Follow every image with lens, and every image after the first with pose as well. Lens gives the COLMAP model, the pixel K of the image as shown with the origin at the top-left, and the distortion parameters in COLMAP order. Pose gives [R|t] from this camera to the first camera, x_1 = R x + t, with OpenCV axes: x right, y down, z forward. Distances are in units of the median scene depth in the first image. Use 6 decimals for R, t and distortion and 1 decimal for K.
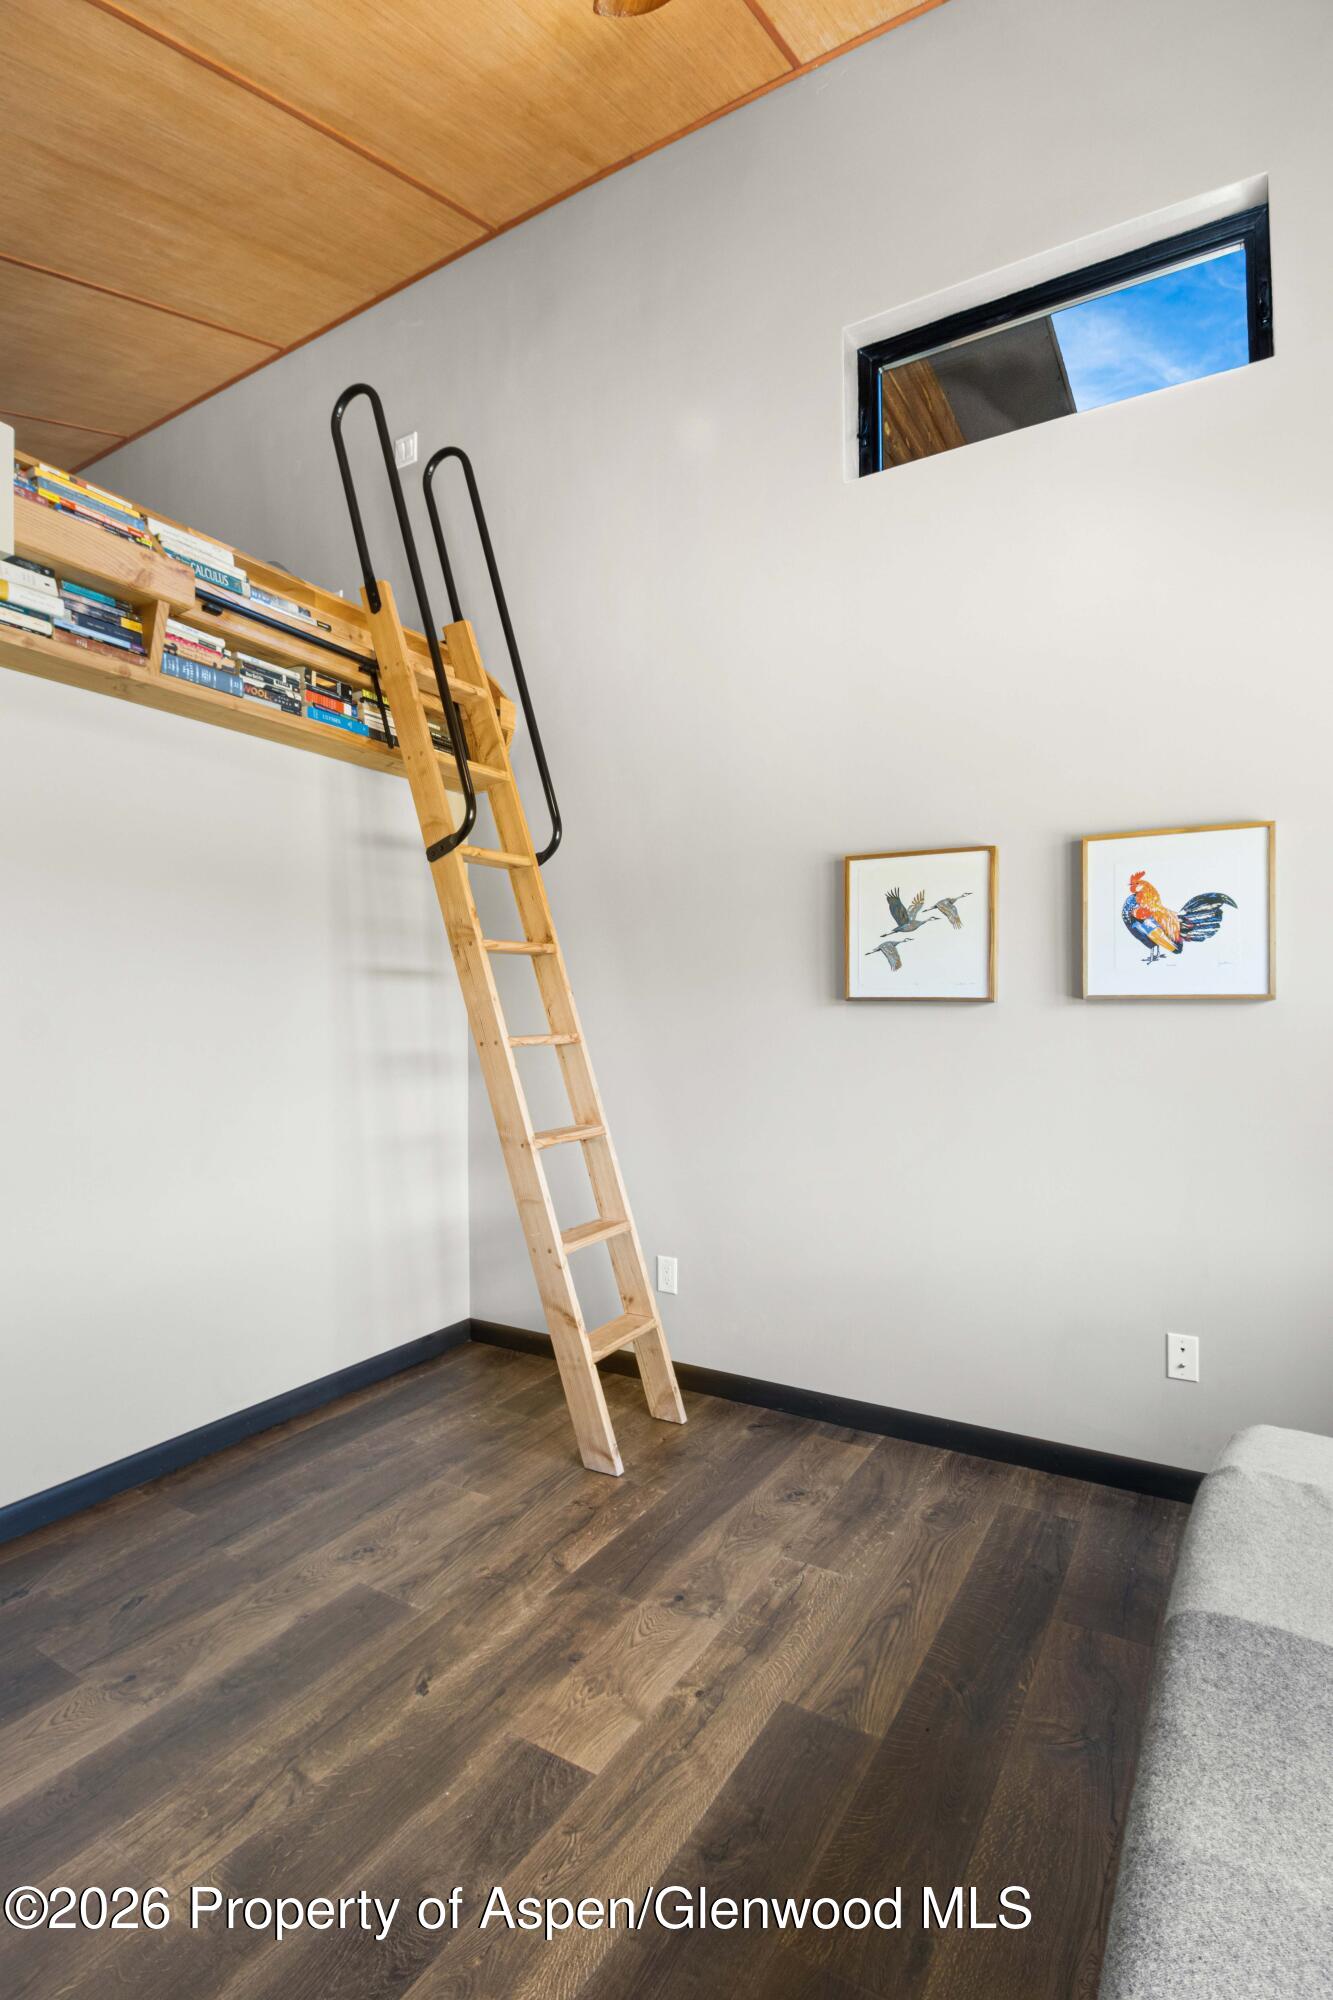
lens RADIAL K [[965.3, 0, 640.2], [0, 965.3, 996.8], [0, 0, 1]] dist [-0.024163, -0.000873]
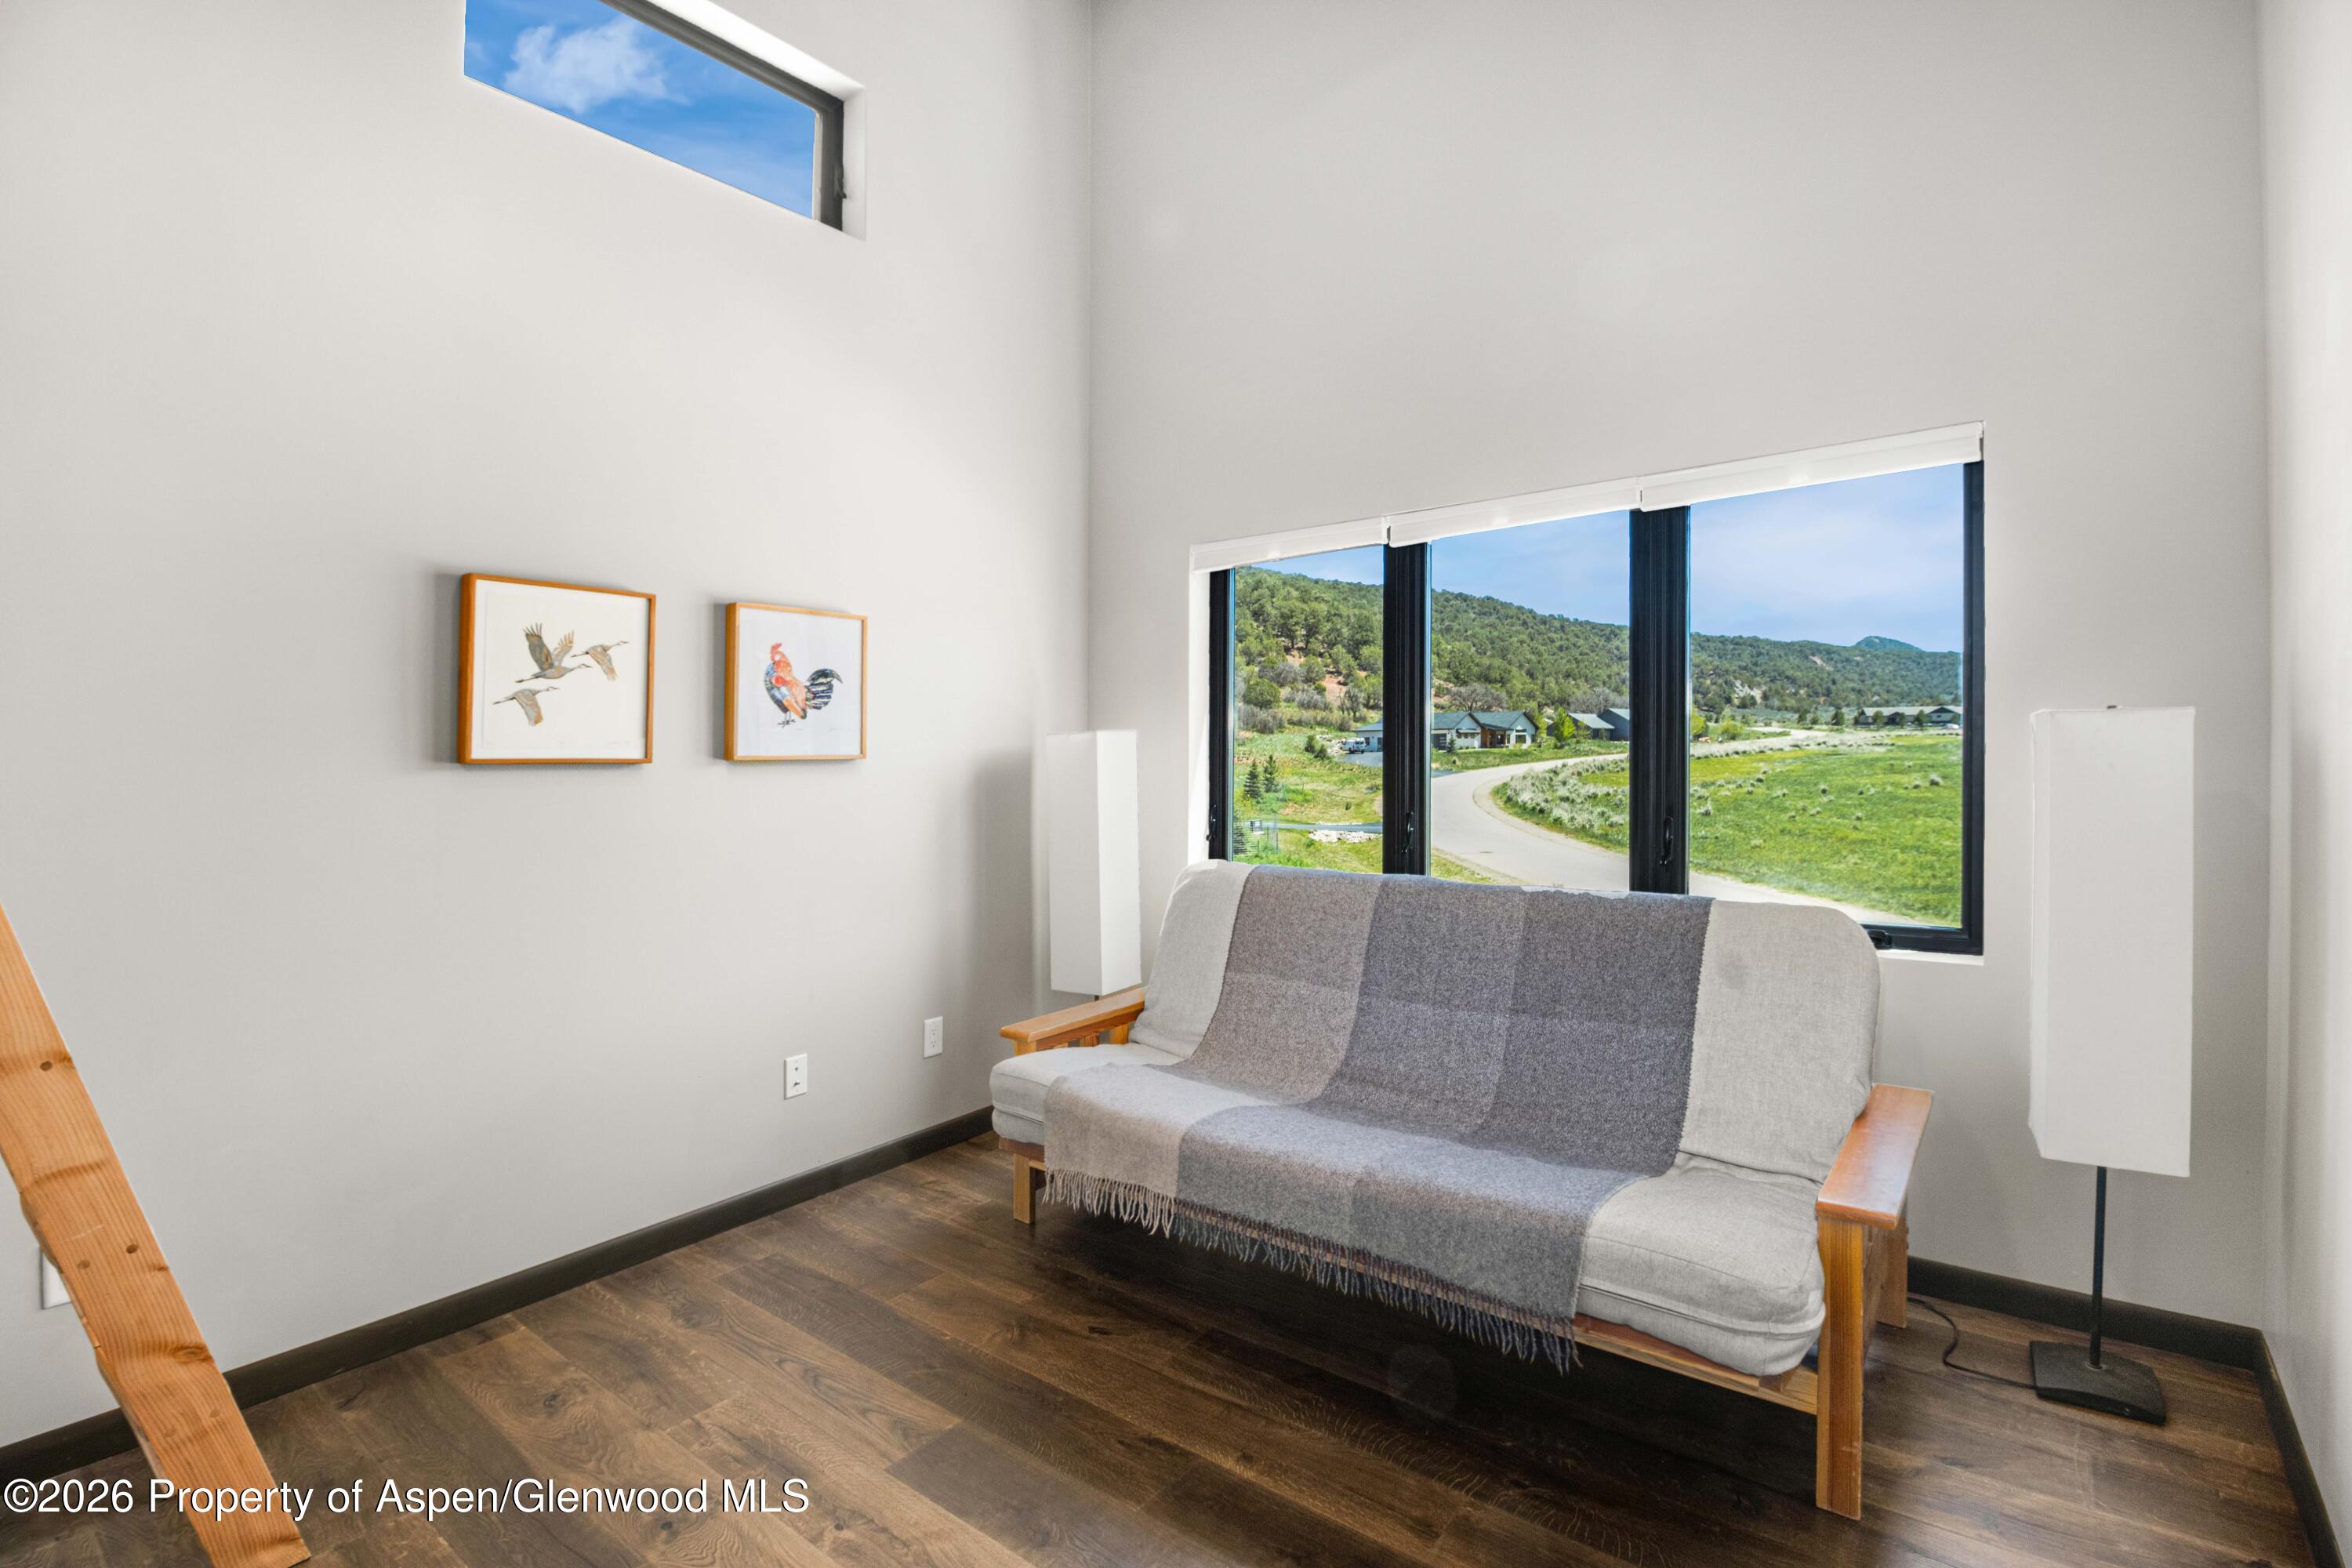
lens RADIAL K [[1119.7, 0, 1173.3], [0, 1119.7, 753.1], [0, 0, 1]] dist [-0.025744, -0.000880]
pose [[0.091136, 0.002766, 0.995835, -0.687978], [0.003516, 0.999989, -0.003099, 0.001068], [-0.995832, 0.003784, 0.091125, 0.422971]]
